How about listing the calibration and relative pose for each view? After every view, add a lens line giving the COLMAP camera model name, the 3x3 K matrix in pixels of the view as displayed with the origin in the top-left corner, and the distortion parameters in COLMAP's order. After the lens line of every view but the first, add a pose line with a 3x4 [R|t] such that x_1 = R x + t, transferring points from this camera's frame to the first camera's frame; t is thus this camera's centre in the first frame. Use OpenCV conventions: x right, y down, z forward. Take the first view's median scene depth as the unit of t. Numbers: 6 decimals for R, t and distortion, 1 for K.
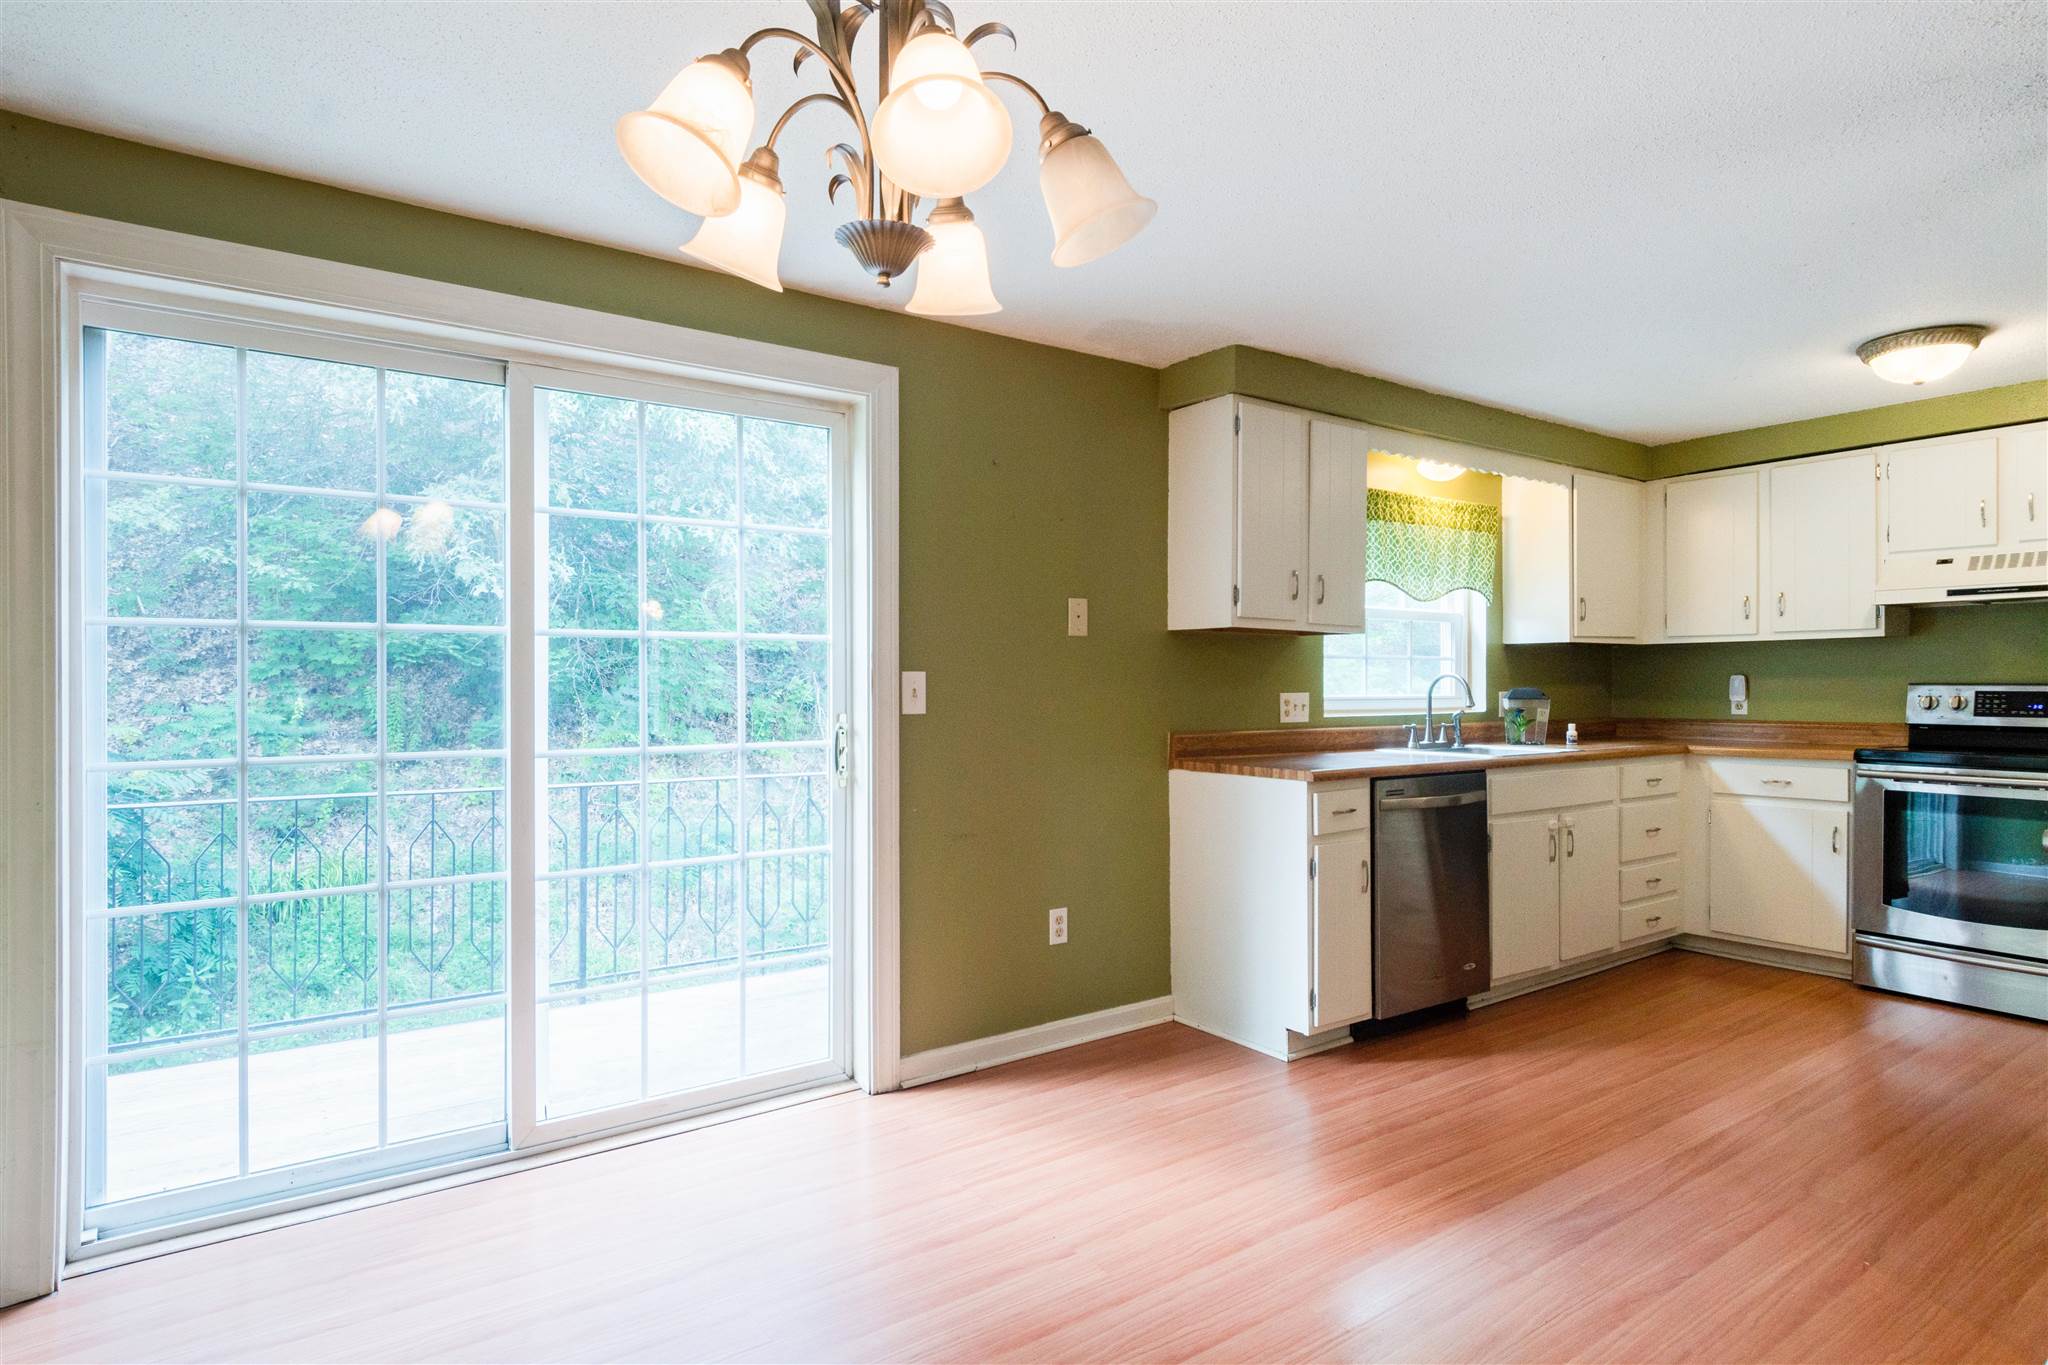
lens RADIAL K [[1132.8, 0, 1024.0], [0, 1132.8, 682.5], [0, 0, 1]] dist [0.002201, 0.000305]
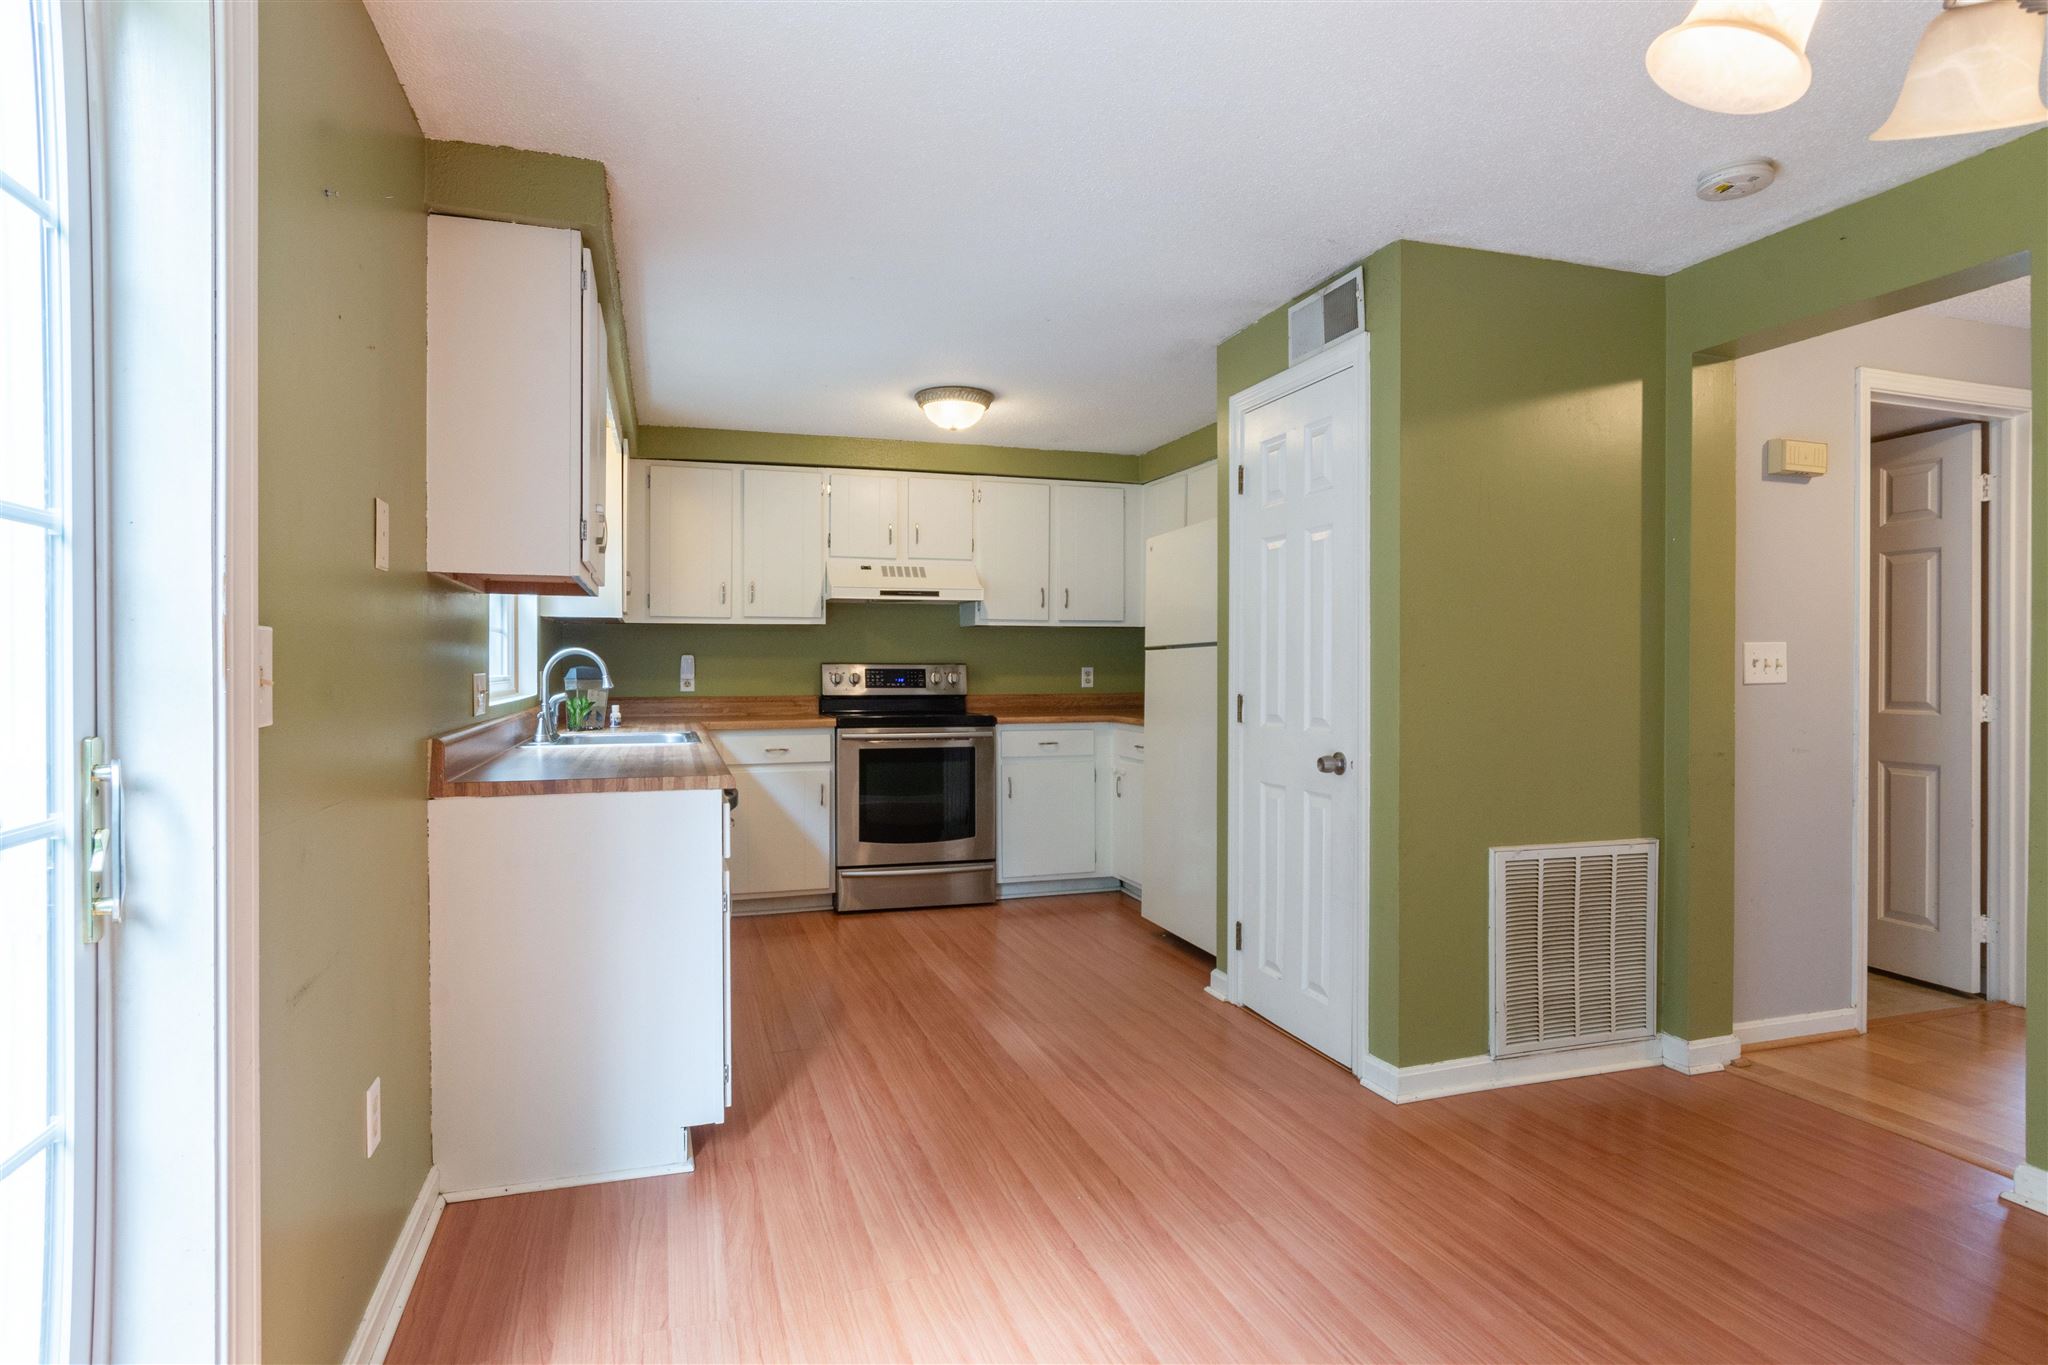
lens RADIAL K [[1075.4, 0, 1026.8], [0, 1075.4, 671.9], [0, 0, 1]] dist [0.001163, 0.000127]
pose [[0.295124, -0.004986, 0.955446, -0.291915], [-0.002639, 0.999978, 0.006033, 0.003092], [-0.955455, -0.004302, 0.295105, 0.457530]]
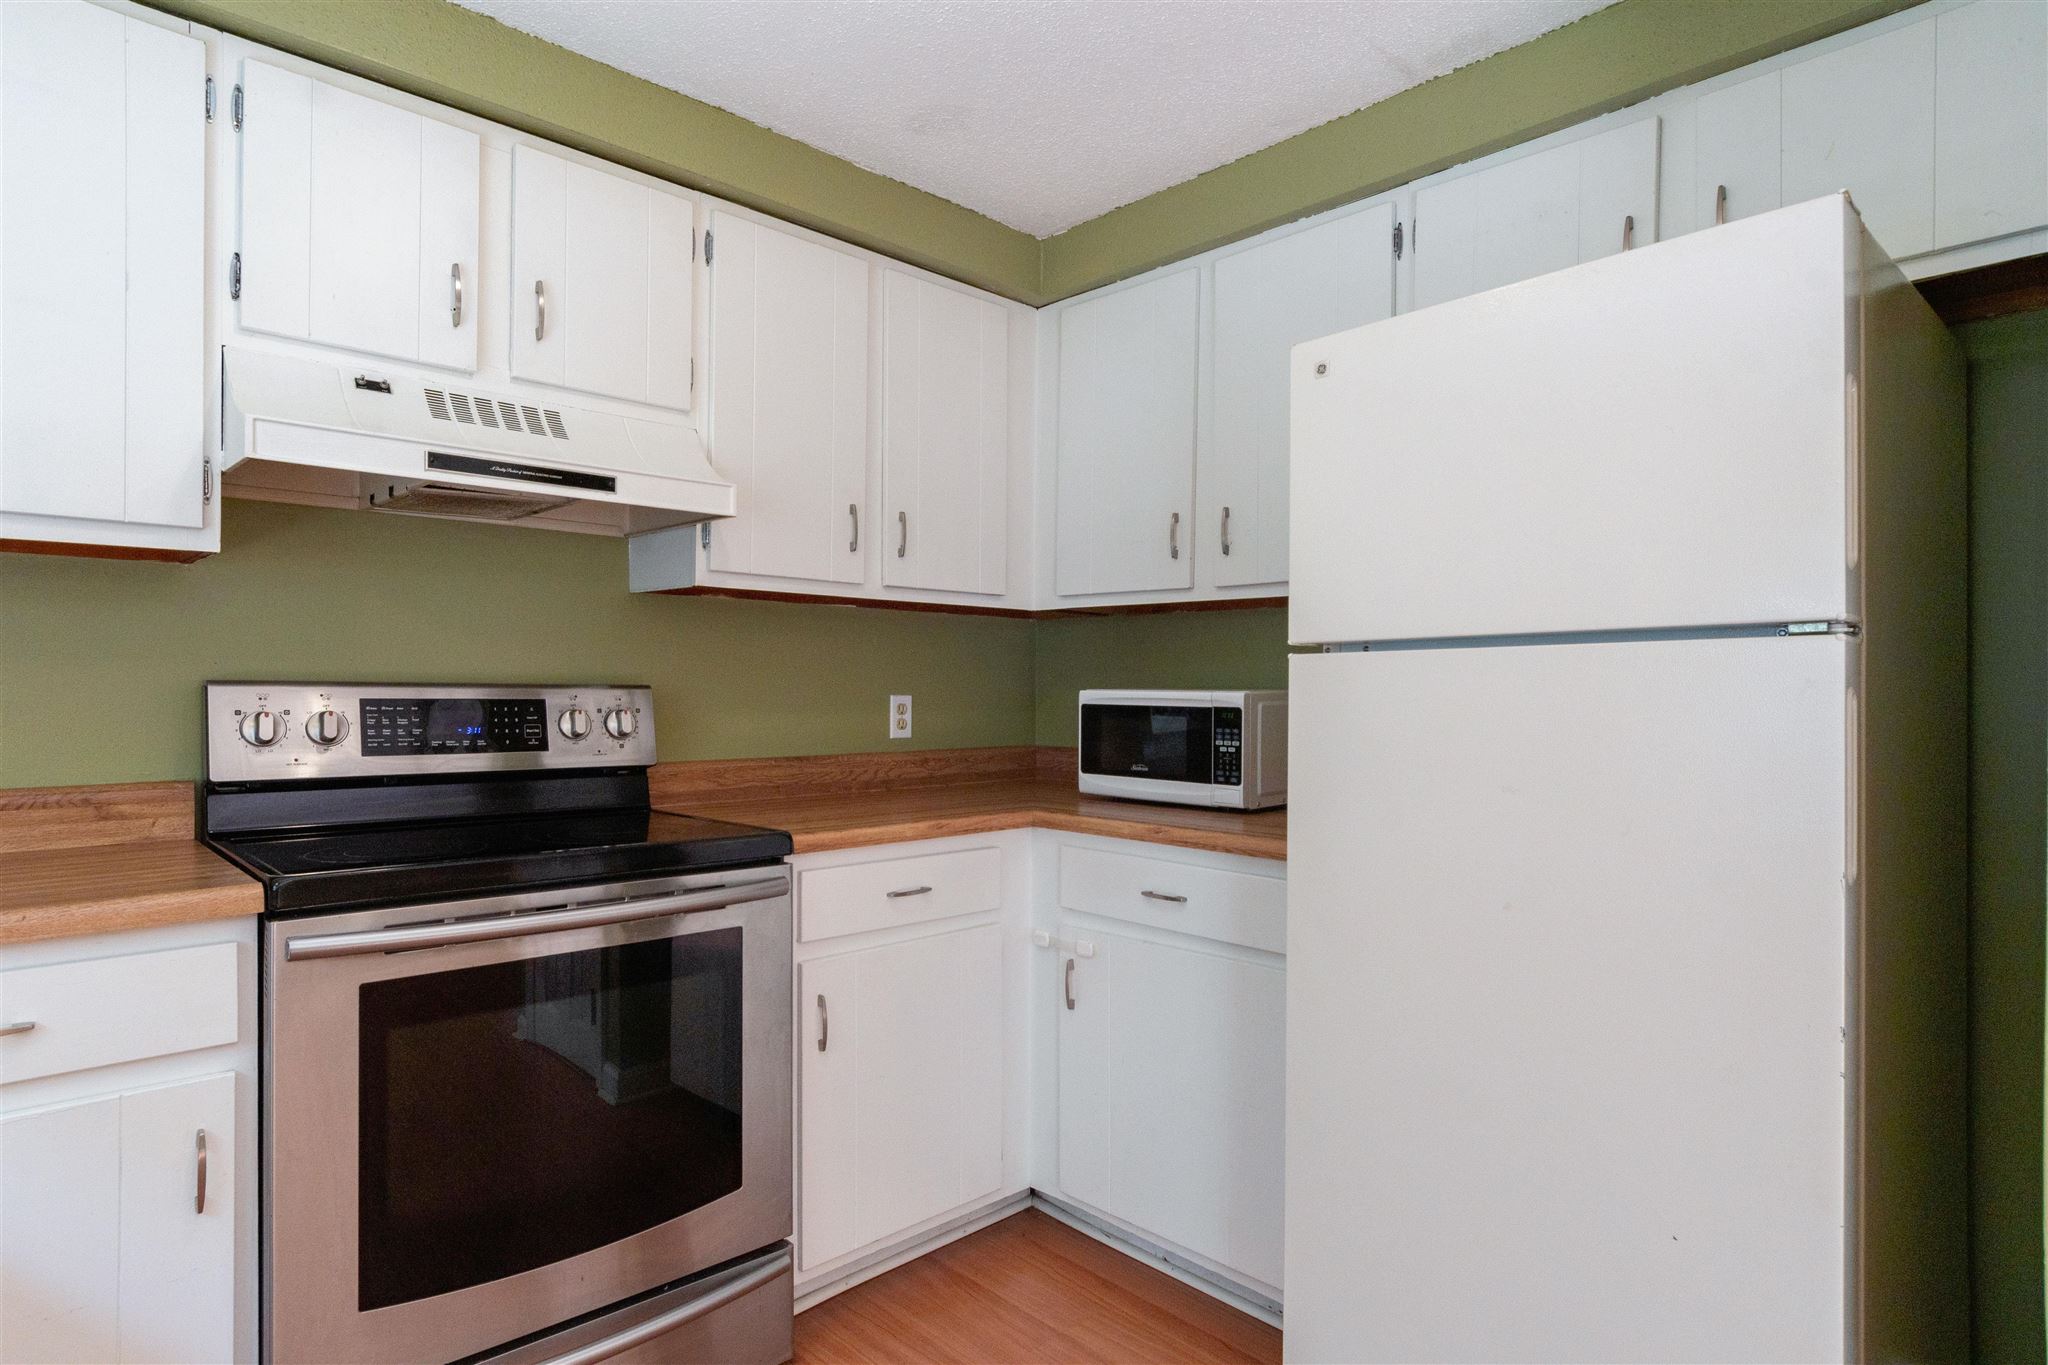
lens RADIAL K [[1132.8, 0, 1024.0], [0, 1132.8, 682.5], [0, 0, 1]] dist [0.002201, 0.000305]
pose [[-0.136211, 0.005142, 0.990666, 0.364423], [-0.006588, 0.999960, -0.006096, 0.002125], [-0.990658, -0.007357, -0.136172, 0.805093]]
